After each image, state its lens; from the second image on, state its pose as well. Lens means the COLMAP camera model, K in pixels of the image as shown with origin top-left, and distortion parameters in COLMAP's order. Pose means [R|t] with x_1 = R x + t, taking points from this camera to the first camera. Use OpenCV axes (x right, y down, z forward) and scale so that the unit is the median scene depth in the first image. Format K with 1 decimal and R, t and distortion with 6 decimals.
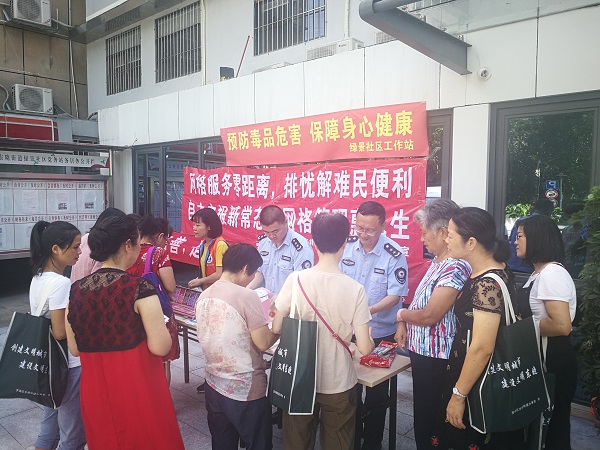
lens RADIAL K [[477.3, 0, 295.4], [0, 477.3, 230.9], [0, 0, 1]] dist [0.032712, -0.014630]
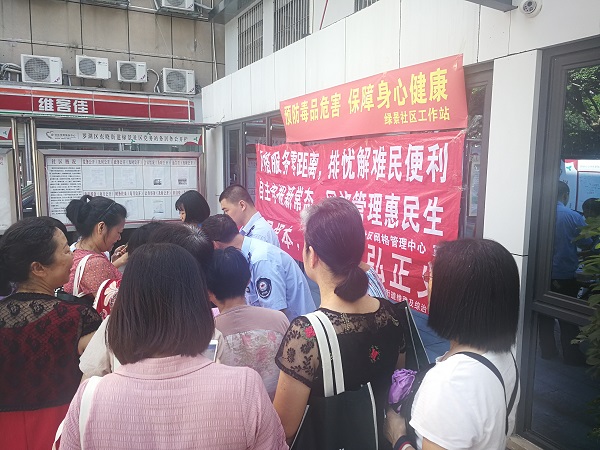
lens RADIAL K [[477.3, 0, 305.7], [0, 477.3, 225.7], [0, 0, 1]] dist [0.032712, -0.014630]
pose [[0.940858, 0.046747, -0.335560, 0.249123], [-0.031887, 0.998257, 0.049661, -0.026552], [0.337297, -0.036024, 0.940709, 0.166911]]
